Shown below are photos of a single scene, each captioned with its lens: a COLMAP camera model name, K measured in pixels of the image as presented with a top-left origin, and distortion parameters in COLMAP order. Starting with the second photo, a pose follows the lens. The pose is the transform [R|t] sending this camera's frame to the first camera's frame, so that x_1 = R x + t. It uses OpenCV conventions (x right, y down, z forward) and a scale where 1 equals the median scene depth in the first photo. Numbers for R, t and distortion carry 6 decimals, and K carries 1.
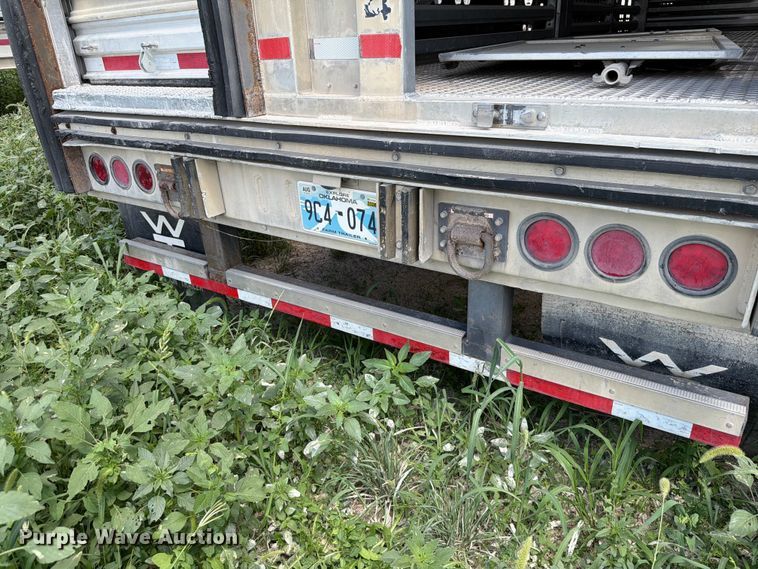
lens RADIAL K [[527.4, 0, 377.5], [0, 527.4, 278.0], [0, 0, 1]] dist [0.061421, -0.064100]
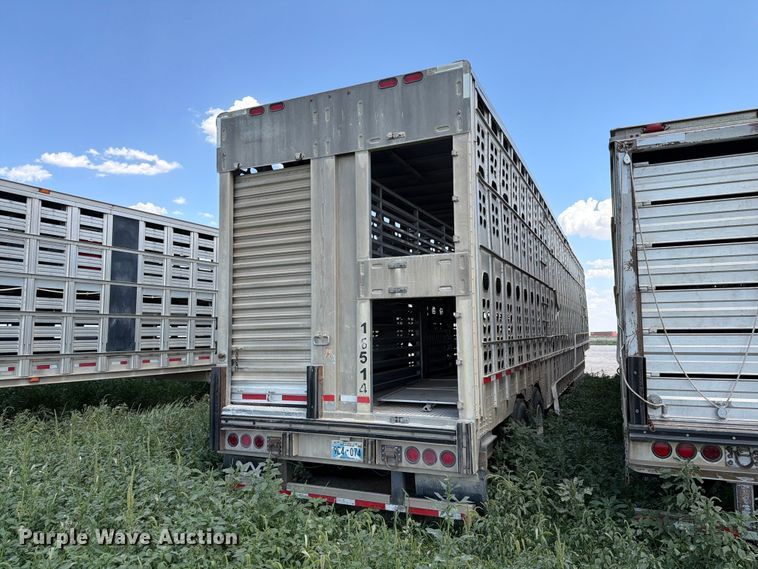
lens RADIAL K [[527.4, 0, 371.4], [0, 527.4, 270.8], [0, 0, 1]] dist [0.061421, -0.064100]
pose [[0.986326, 0.050278, 0.156952, -0.473153], [0.038832, 0.854620, -0.517799, 0.584496], [-0.160168, 0.516814, 0.840981, -2.136738]]
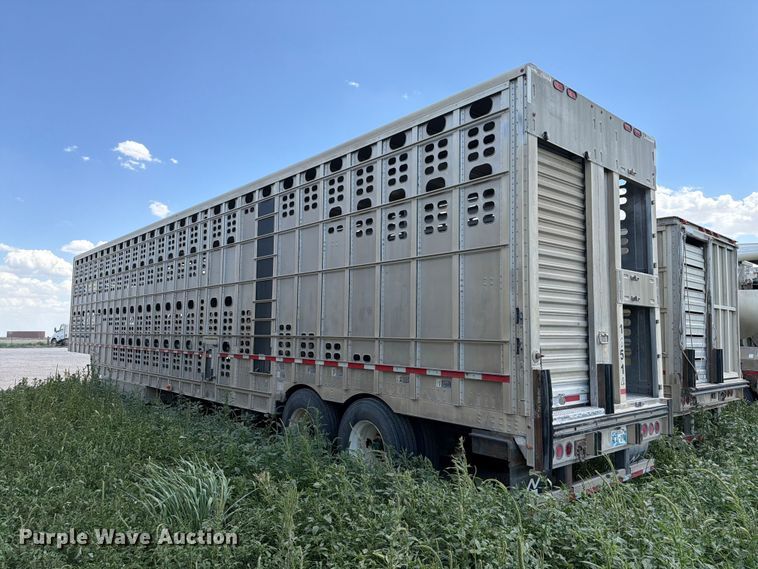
lens RADIAL K [[527.4, 0, 376.9], [0, 527.4, 279.9], [0, 0, 1]] dist [0.061421, -0.064100]
pose [[0.264515, 0.149029, 0.952797, -3.945015], [0.380651, 0.891635, -0.245138, -0.792350], [-0.886080, 0.427525, 0.179122, 1.361009]]
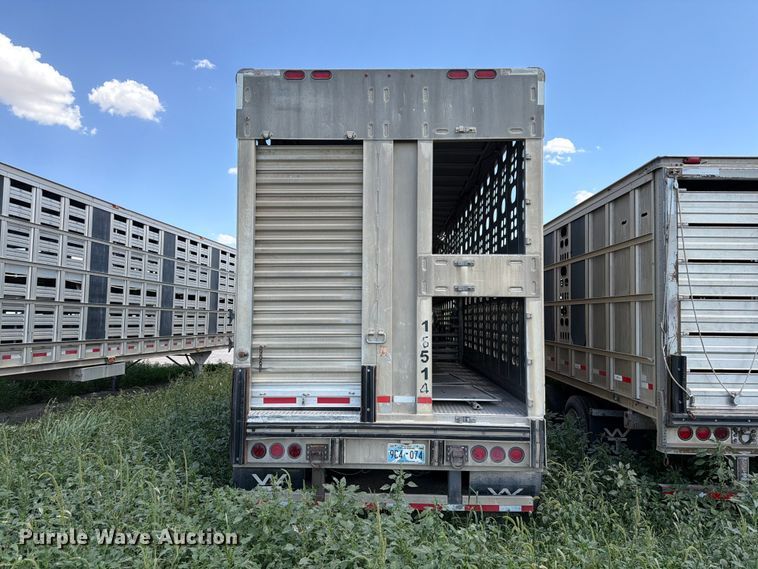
lens RADIAL K [[527.4, 0, 363.7], [0, 527.4, 274.6], [0, 0, 1]] dist [0.061421, -0.064100]
pose [[0.848125, 0.093476, 0.521485, -1.908199], [0.179802, 0.875108, -0.449286, 0.285241], [-0.498353, 0.474814, 0.725393, -1.468571]]
